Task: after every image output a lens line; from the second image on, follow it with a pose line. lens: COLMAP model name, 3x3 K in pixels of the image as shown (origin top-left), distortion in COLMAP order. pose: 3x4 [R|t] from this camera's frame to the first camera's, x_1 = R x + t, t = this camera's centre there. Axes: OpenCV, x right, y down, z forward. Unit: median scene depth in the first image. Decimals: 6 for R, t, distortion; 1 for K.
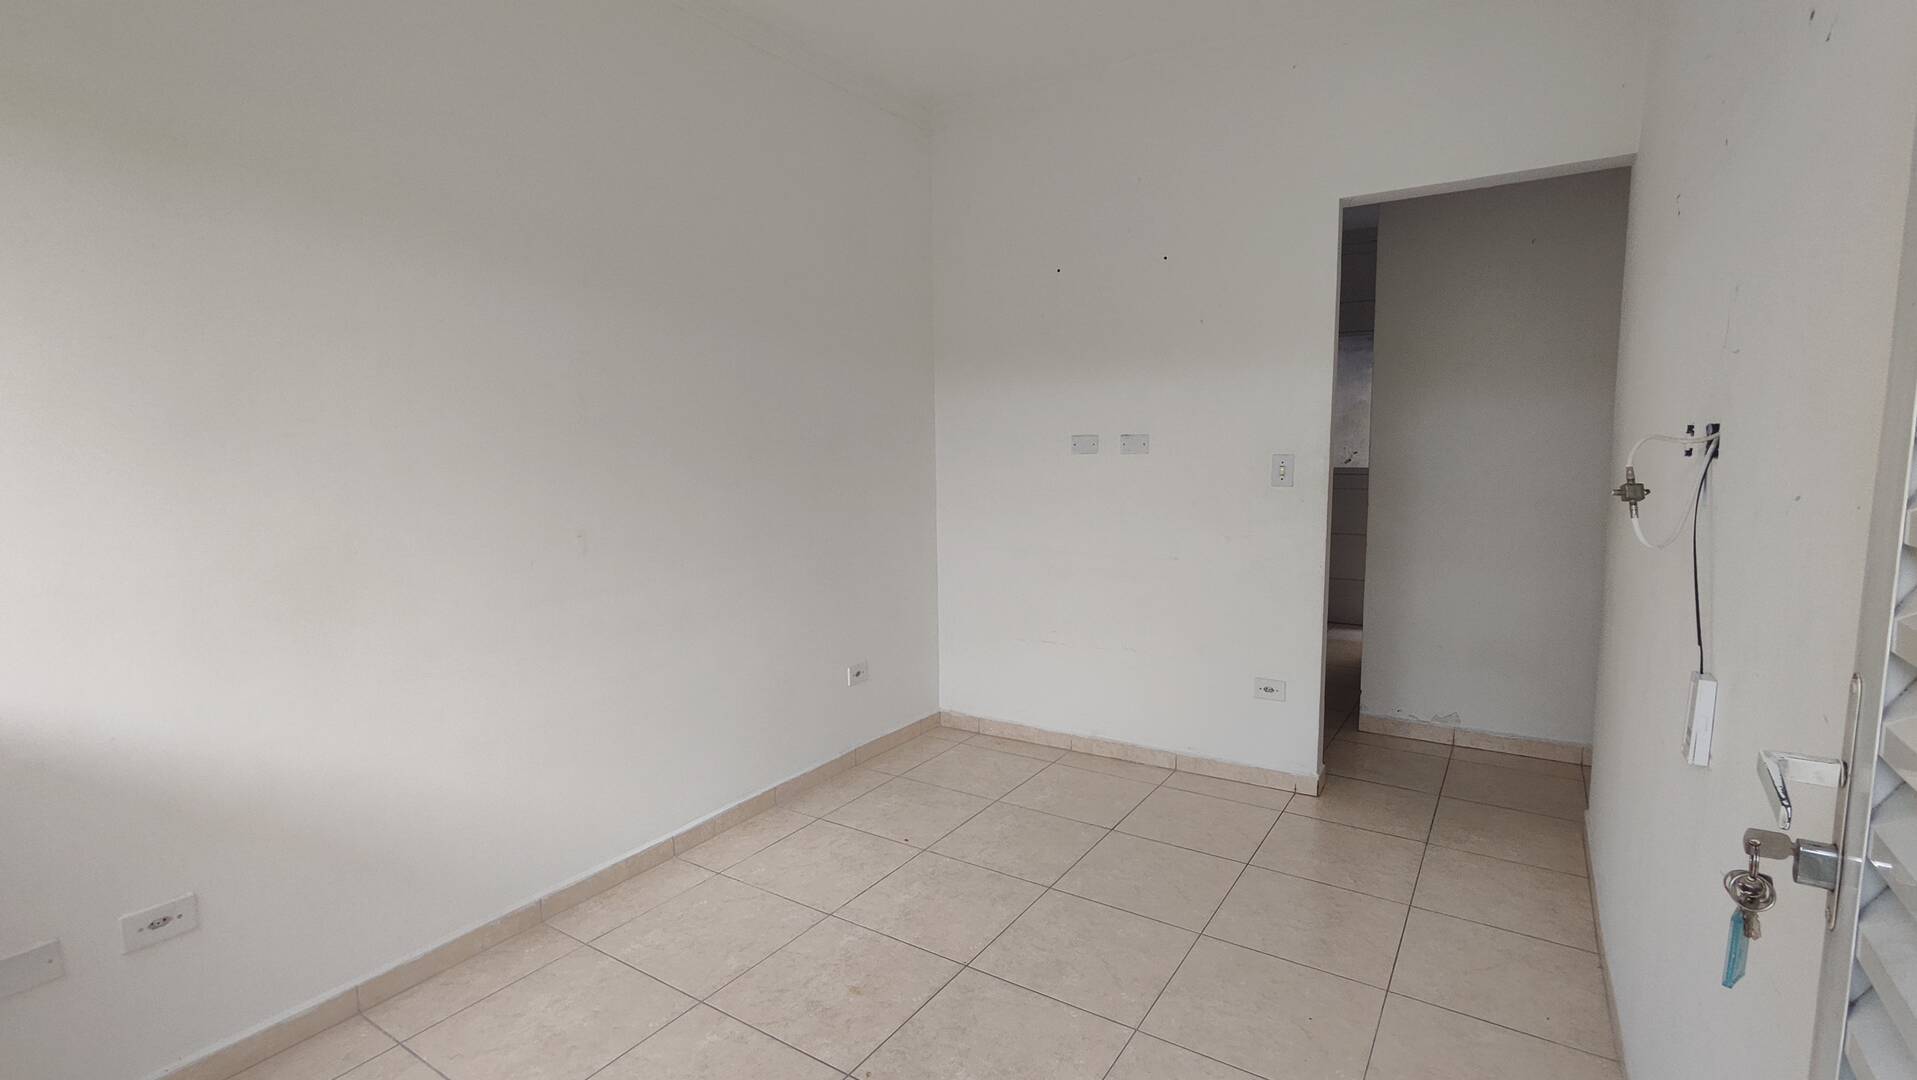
lens RADIAL K [[867.7, 0, 958.5], [0, 867.7, 540.0], [0, 0, 1]] dist [0.000625, 0.000281]
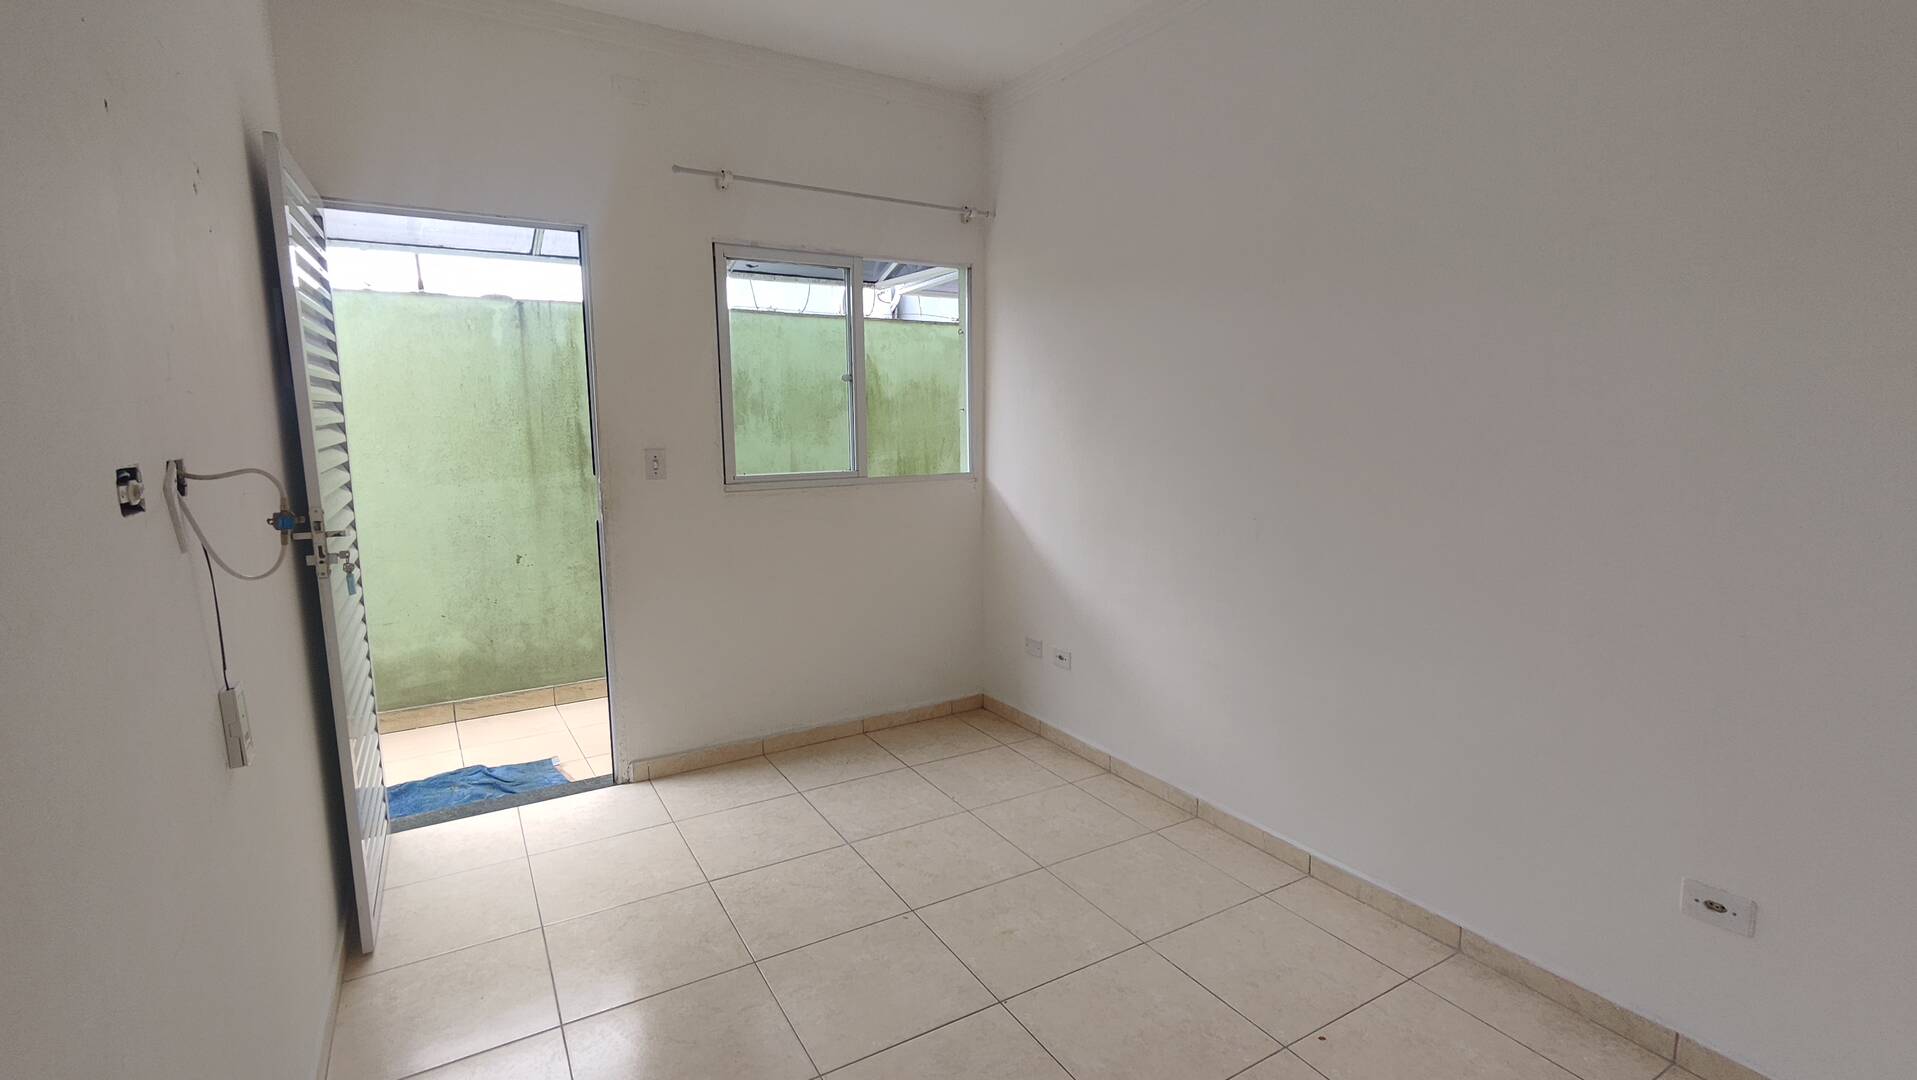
lens RADIAL K [[867.7, 0, 958.5], [0, 867.7, 540.0], [0, 0, 1]] dist [0.000625, 0.000281]
pose [[-0.432665, 0.146493, -0.889573, 0.800932], [-0.091867, 0.974410, 0.205145, -0.189315], [0.896862, 0.170482, -0.408136, 1.270073]]
